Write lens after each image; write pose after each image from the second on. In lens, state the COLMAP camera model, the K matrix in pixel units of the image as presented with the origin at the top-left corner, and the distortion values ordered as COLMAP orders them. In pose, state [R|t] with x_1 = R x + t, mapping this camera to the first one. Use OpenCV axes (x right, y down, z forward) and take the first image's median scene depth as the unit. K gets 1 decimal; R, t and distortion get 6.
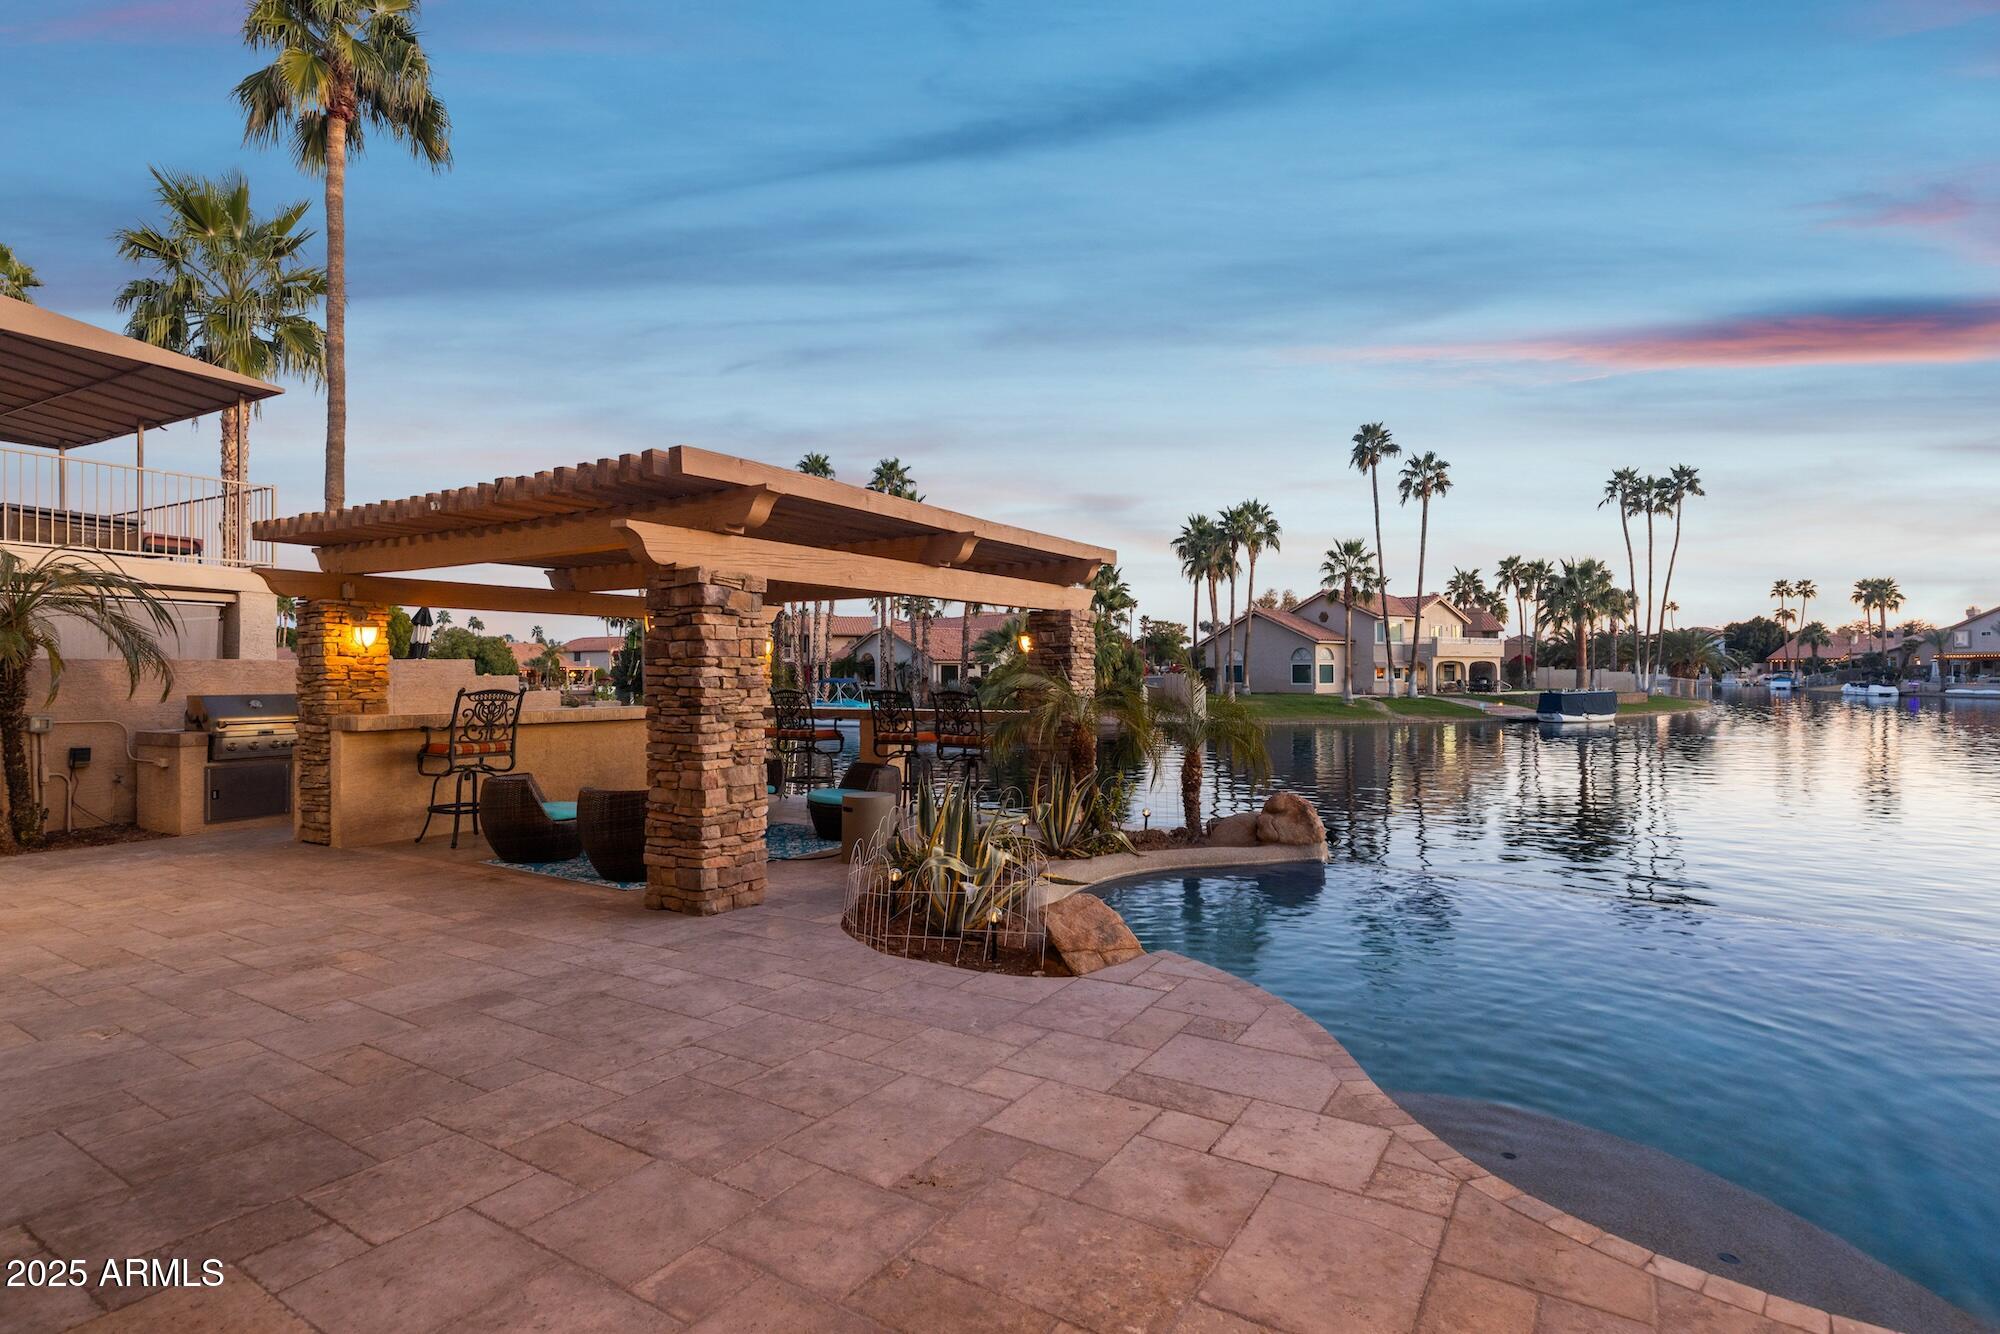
lens RADIAL K [[988.3, 0, 1012.5], [0, 988.3, 662.3], [0, 0, 1]] dist [-0.004493, 0.001103]
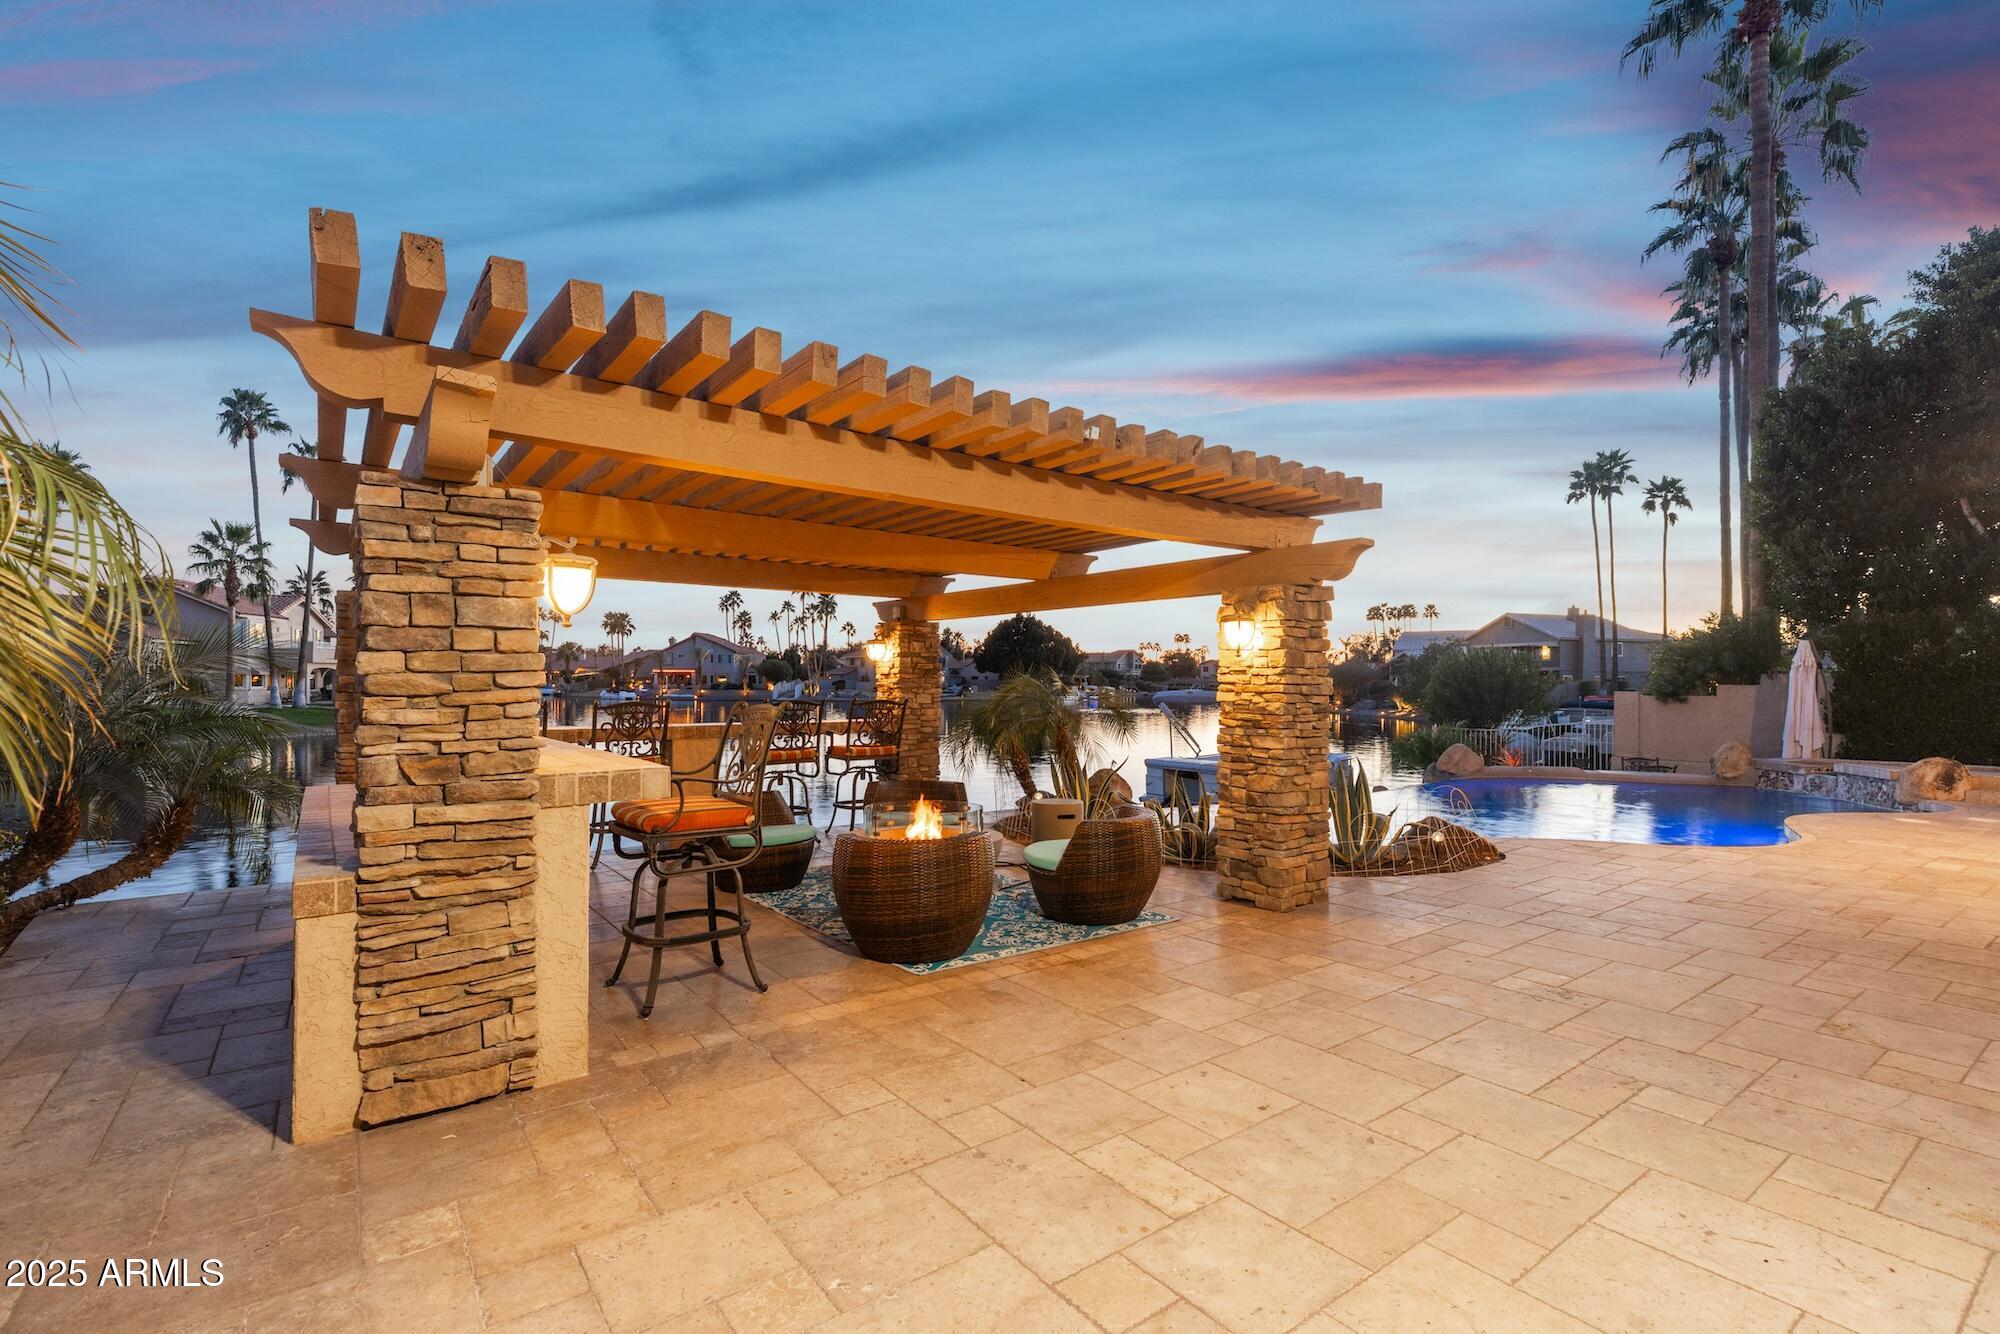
lens RADIAL K [[900.2, 0, 1013.8], [0, 900.2, 679.0], [0, 0, 1]] dist [0.004668, 0.000854]
pose [[0.358640, 0.008702, 0.933435, -0.955121], [-0.016549, 0.999859, -0.002963, 0.011469], [-0.933329, -0.014385, 0.358733, 0.663831]]
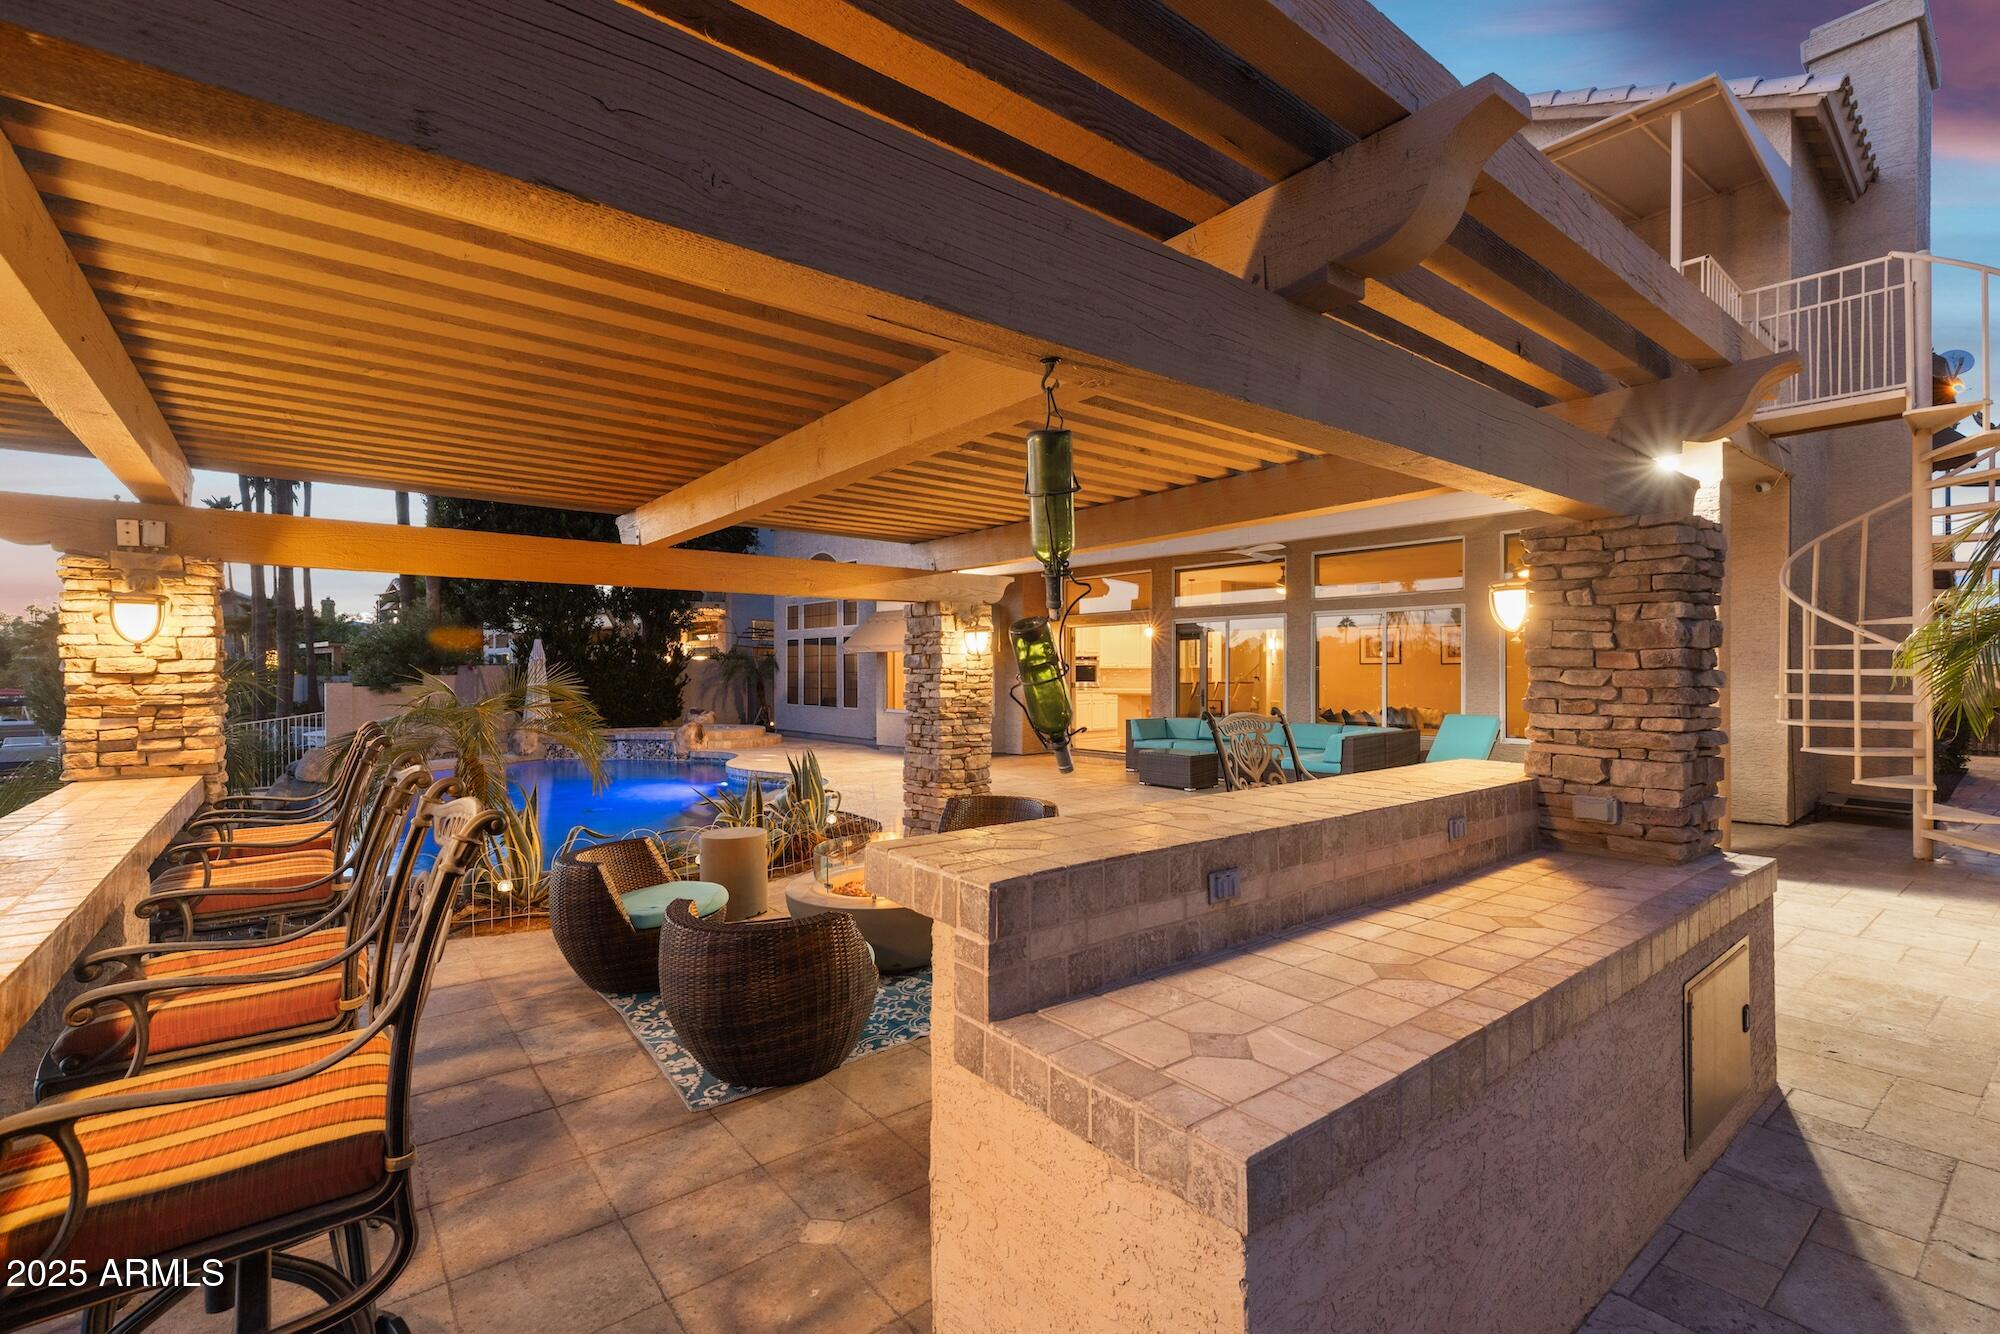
lens RADIAL K [[900.2, 0, 980.6], [0, 900.2, 676.5], [0, 0, 1]] dist [0.004668, 0.000854]
pose [[-0.939386, 0.002795, 0.342851, -0.557564], [0.000944, 0.999984, -0.005566, 0.009387], [-0.342861, -0.004905, -0.939373, 1.500833]]
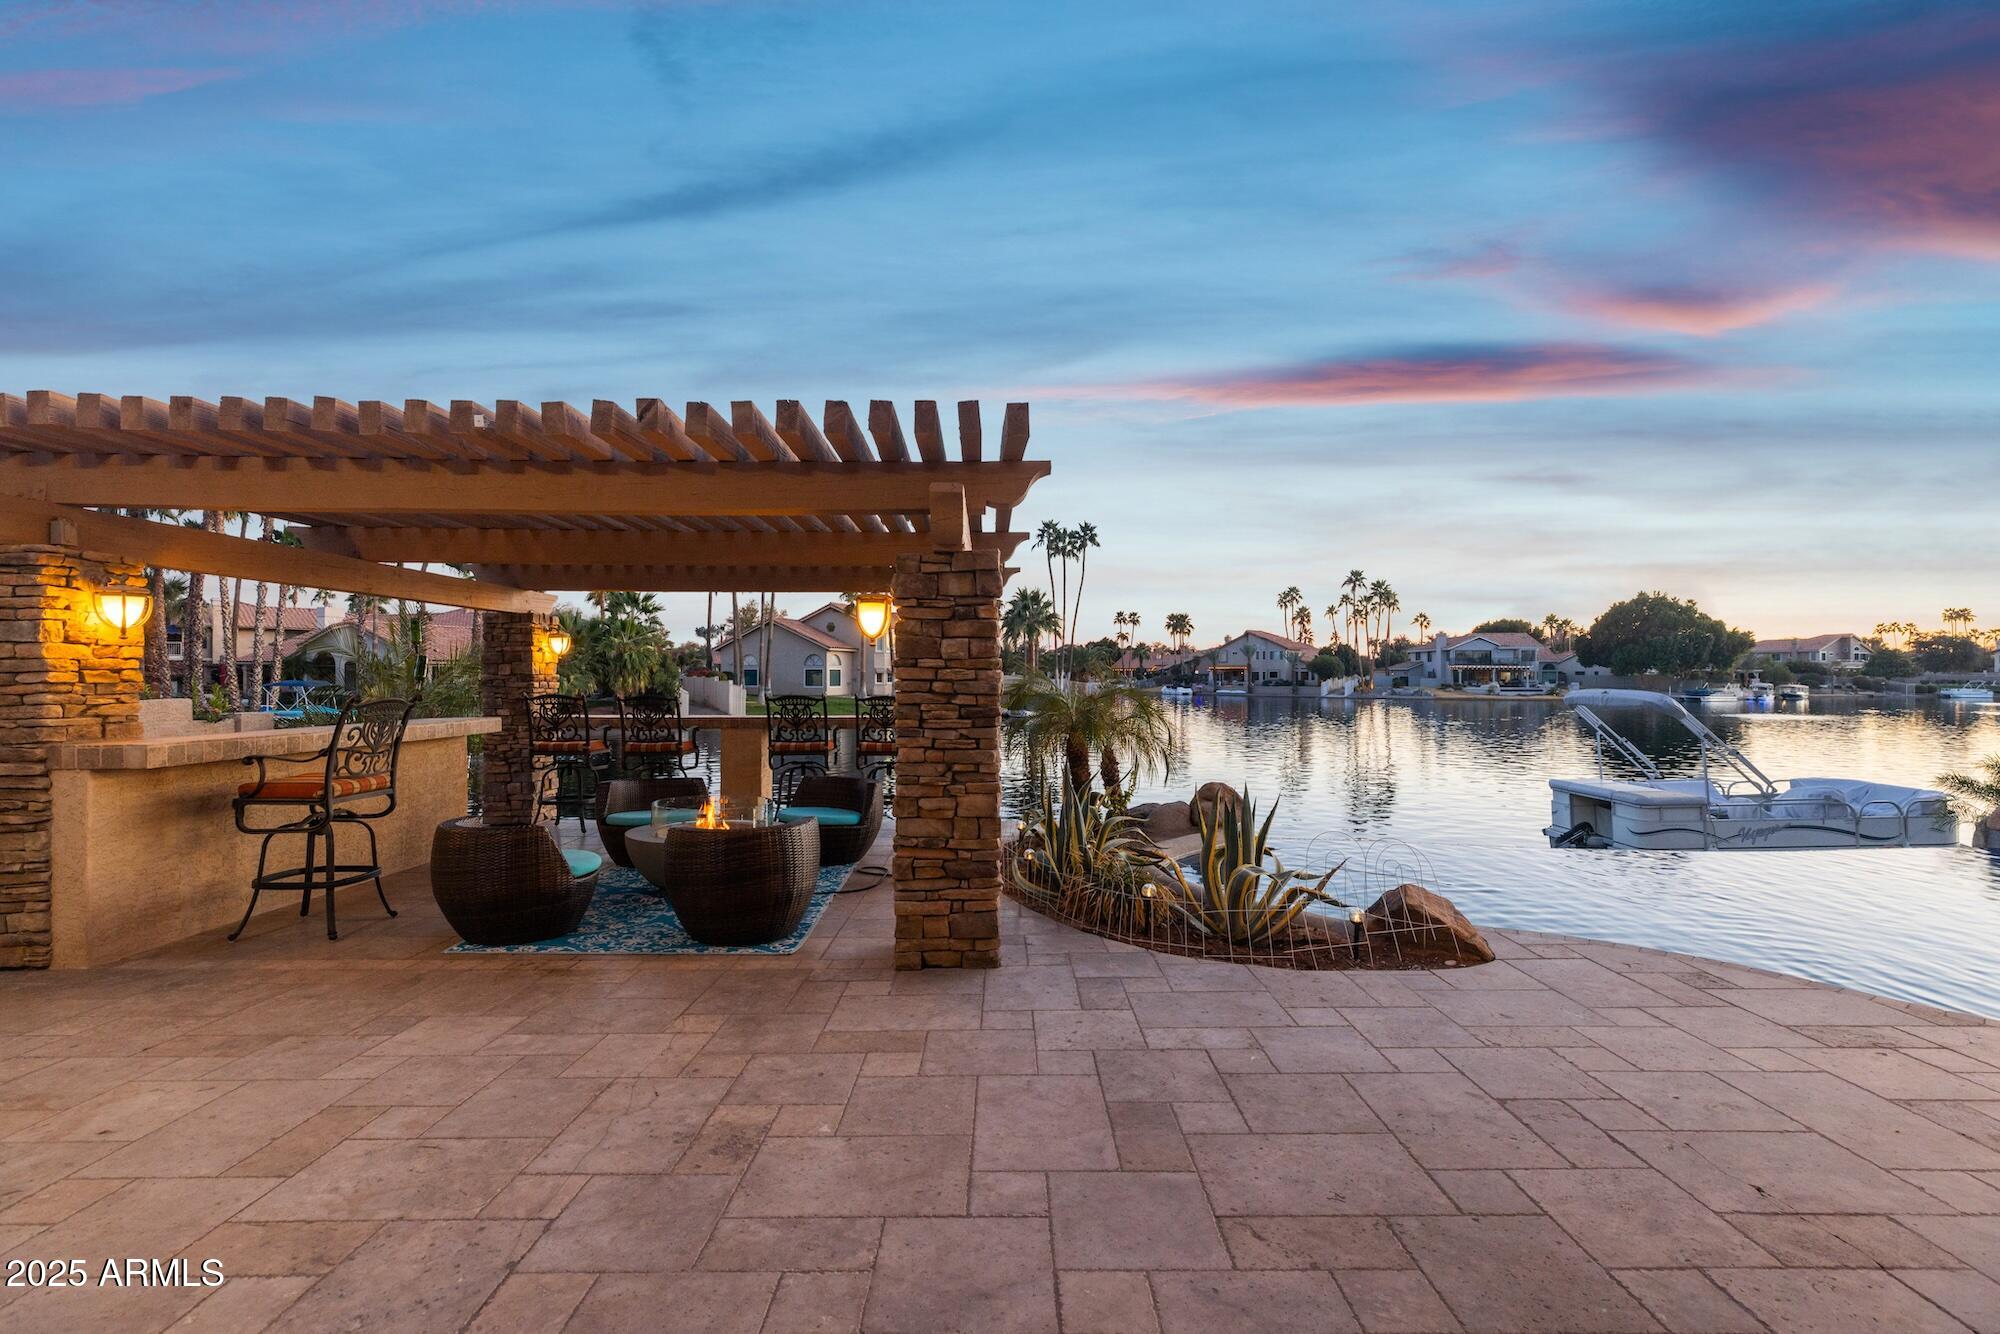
lens RADIAL K [[900.2, 0, 1009.3], [0, 900.2, 667.2], [0, 0, 1]] dist [0.004668, 0.000854]
pose [[0.844050, 0.011272, 0.536147, -0.491092], [-0.011486, 0.999930, -0.002940, 0.003032], [-0.536142, -0.003676, 0.844120, 0.239680]]
